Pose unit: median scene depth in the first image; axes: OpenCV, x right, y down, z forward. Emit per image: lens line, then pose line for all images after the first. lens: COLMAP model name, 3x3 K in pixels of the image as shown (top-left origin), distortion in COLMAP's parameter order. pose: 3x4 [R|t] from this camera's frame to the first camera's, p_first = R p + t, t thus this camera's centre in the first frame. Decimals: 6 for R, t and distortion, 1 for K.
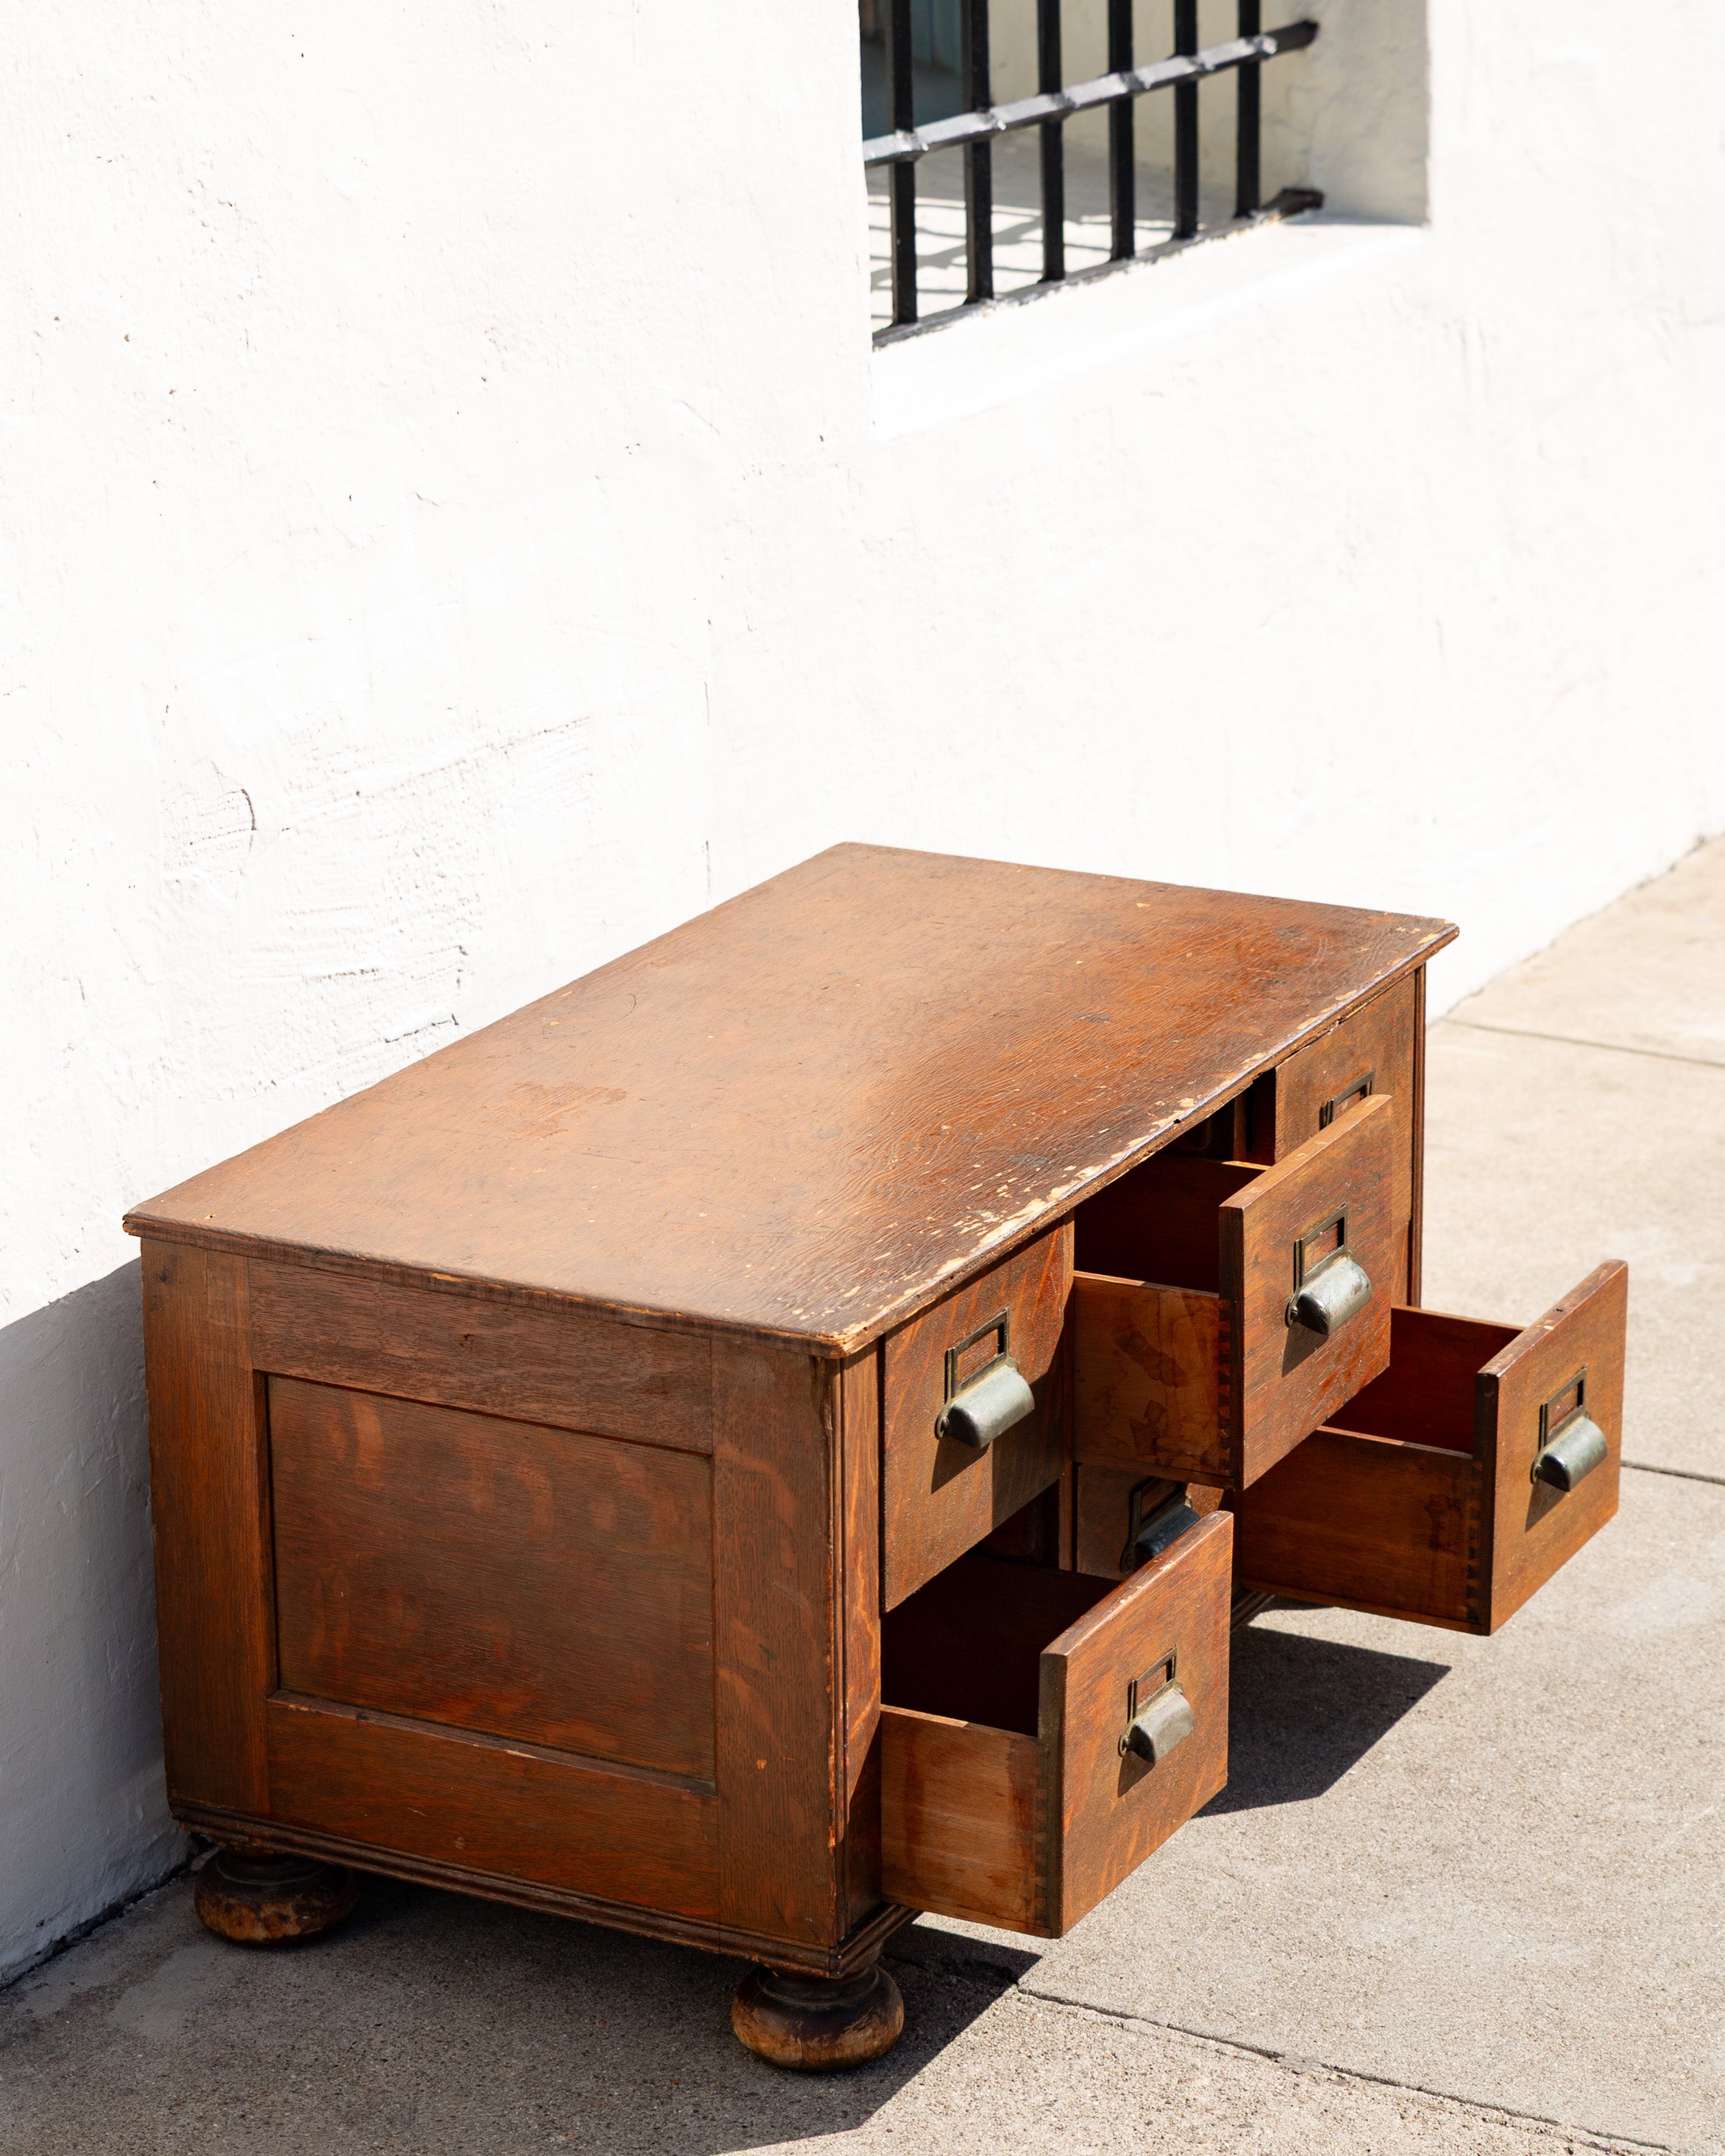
lens RADIAL K [[6189.7, 0, 856.5], [0, 6189.7, 978.2], [0, 0, 1]] dist [-0.003716, 0.756039]
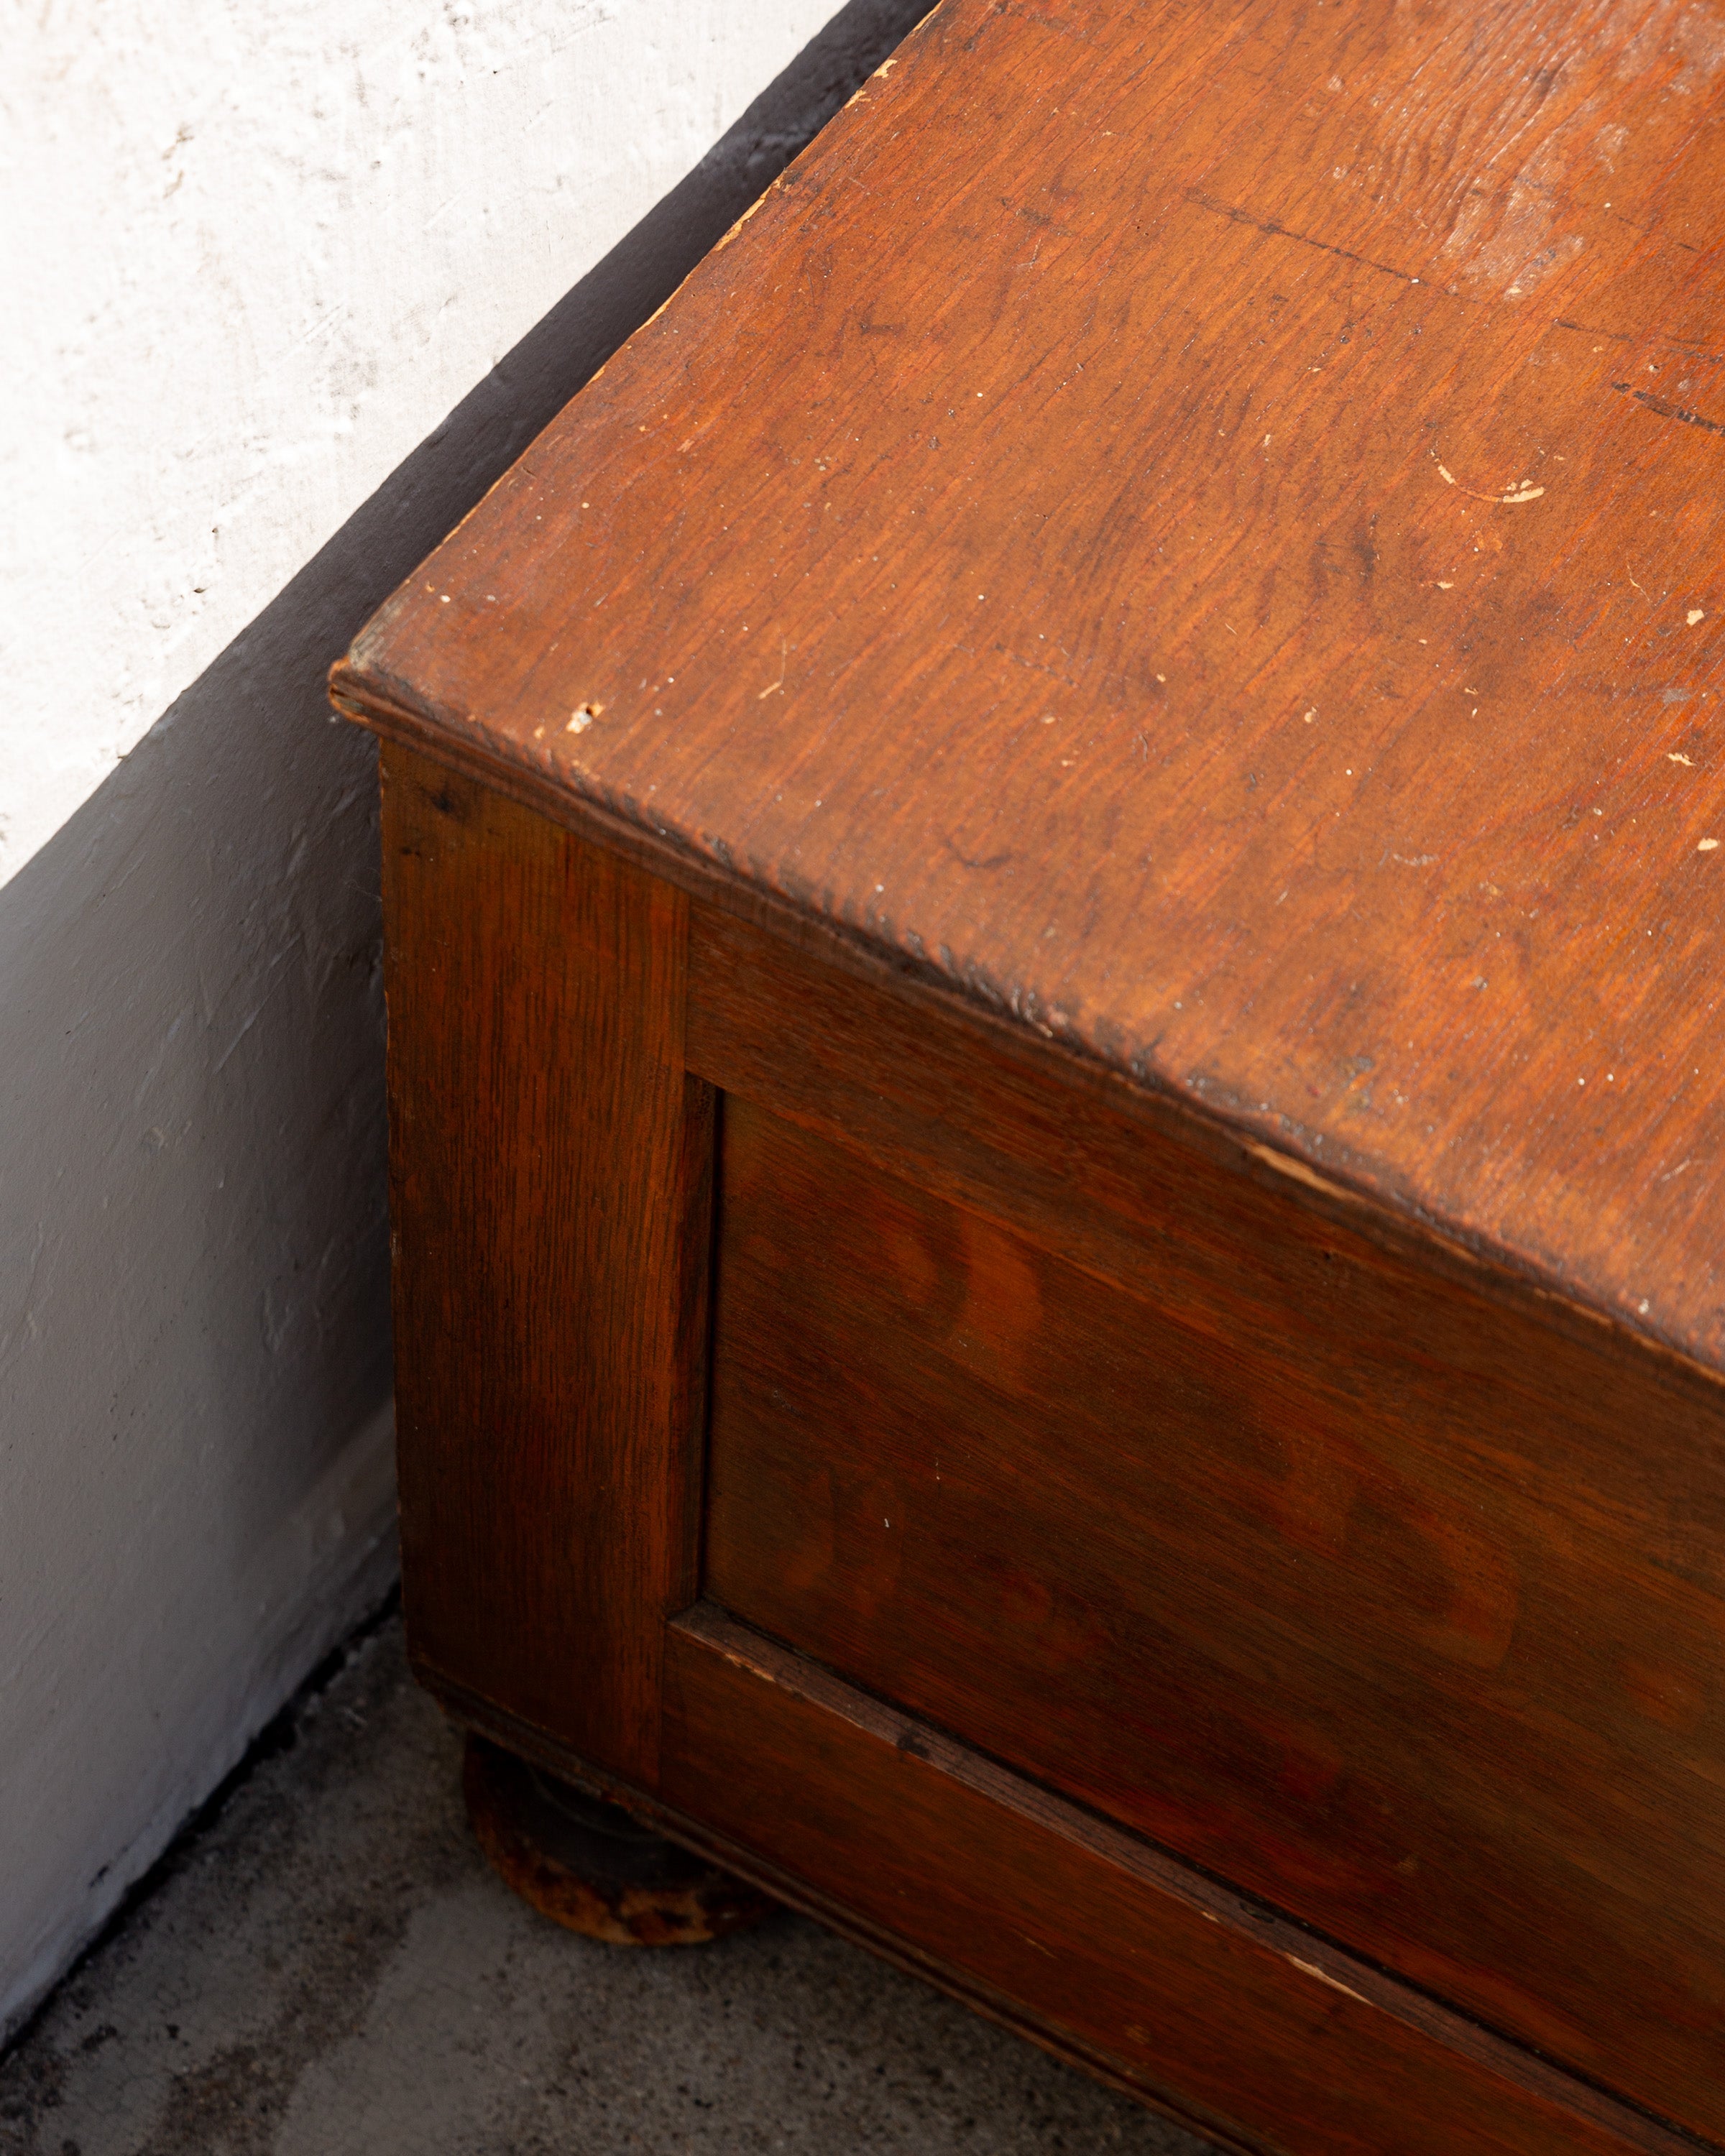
lens RADIAL K [[6189.7, 0, 856.5], [0, 6189.7, 978.2], [0, 0, 1]] dist [-0.003716, 0.756039]
pose [[0.997020, 0.077053, 0.003755, -0.088072], [-0.066158, 0.828982, 0.555349, -0.136950], [0.039679, -0.553942, 0.831609, 0.697282]]
